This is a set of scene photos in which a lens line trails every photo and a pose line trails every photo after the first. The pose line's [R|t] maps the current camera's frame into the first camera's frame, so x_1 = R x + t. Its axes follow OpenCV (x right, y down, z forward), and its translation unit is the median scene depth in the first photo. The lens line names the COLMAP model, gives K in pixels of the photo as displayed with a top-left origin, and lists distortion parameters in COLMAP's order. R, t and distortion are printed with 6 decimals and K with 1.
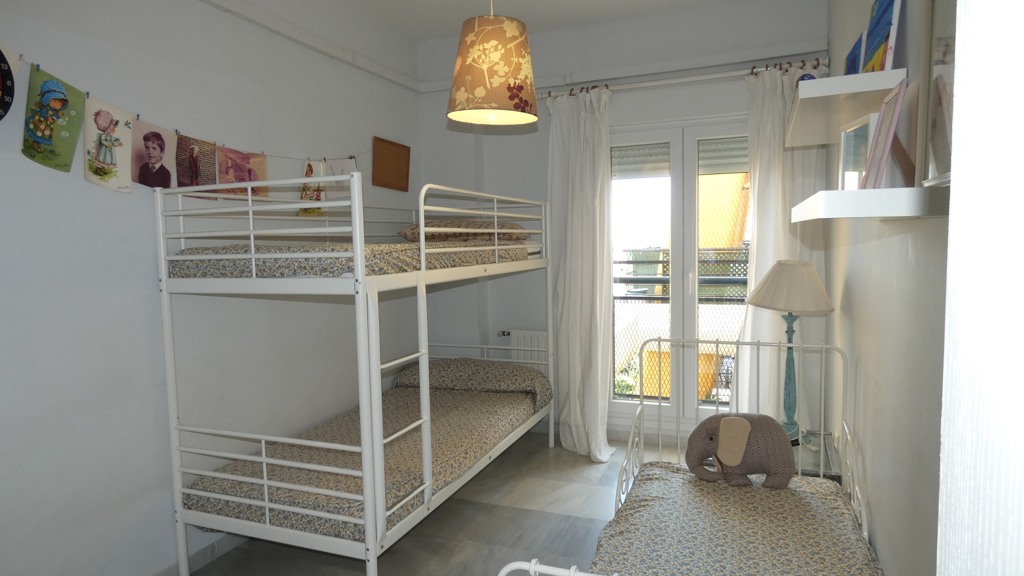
lens RADIAL K [[627.9, 0, 515.8], [0, 627.9, 289.9], [0, 0, 1]] dist [0.001982, -0.000389]
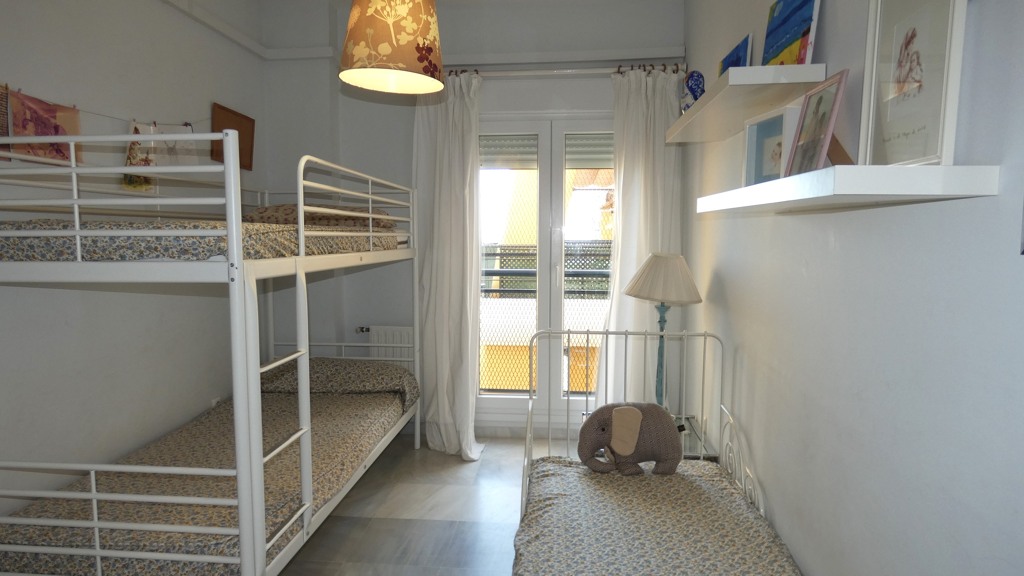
lens RADIAL K [[613.4, 0, 511.2], [0, 613.4, 291.9], [0, 0, 1]] dist [-0.002099, -0.001019]
pose [[0.957886, -0.002409, 0.287139, -0.108589], [0.000294, 0.999973, 0.007407, 0.011033], [-0.287149, -0.007011, 0.957860, 0.112836]]
